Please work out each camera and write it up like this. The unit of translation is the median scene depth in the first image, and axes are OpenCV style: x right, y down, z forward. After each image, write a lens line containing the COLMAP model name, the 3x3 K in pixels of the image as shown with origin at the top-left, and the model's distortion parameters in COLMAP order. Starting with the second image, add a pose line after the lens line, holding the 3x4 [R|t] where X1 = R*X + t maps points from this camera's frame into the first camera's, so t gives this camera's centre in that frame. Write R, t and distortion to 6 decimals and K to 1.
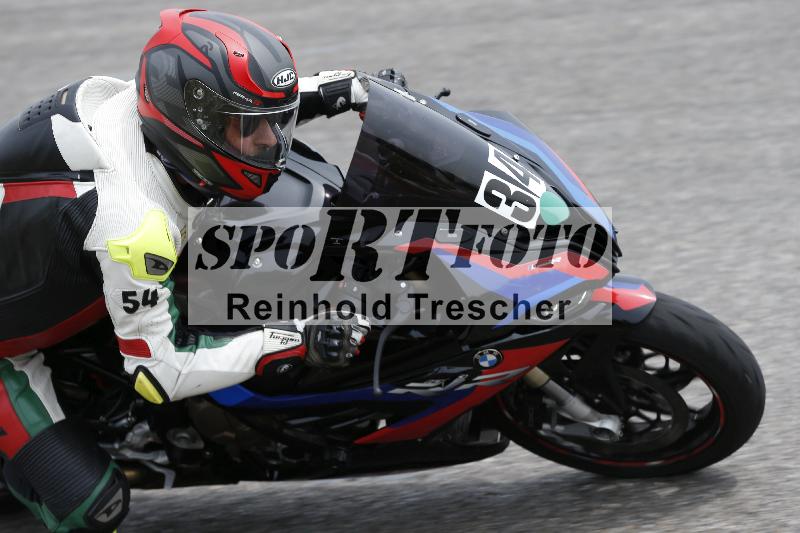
lens RADIAL K [[3582.4, 0, 398.4], [0, 3582.4, 267.3], [0, 0, 1]] dist [-0.167220, 0.000000]
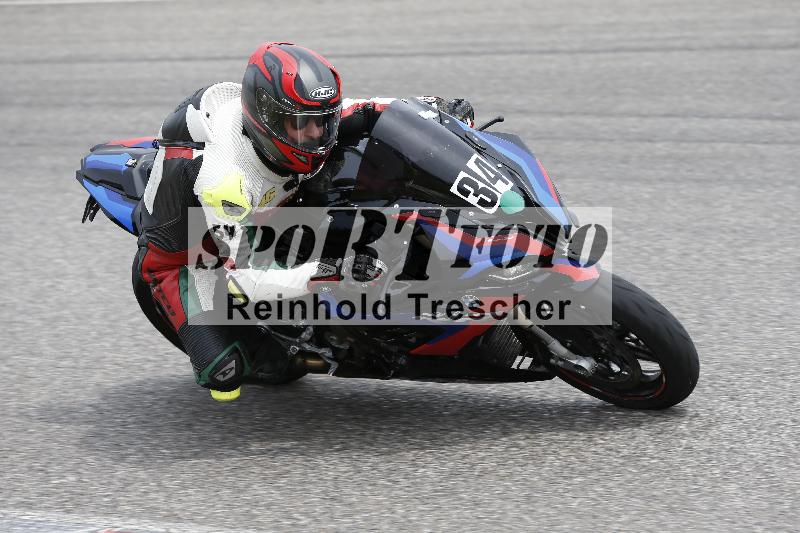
lens RADIAL K [[3582.4, 0, 396.7], [0, 3582.4, 266.1], [0, 0, 1]] dist [-0.167220, 0.000000]
pose [[0.913340, 0.113464, -0.391071, 0.574281], [-0.117463, 0.992982, 0.013769, -0.005327], [0.389888, 0.033361, 0.920258, -0.357144]]
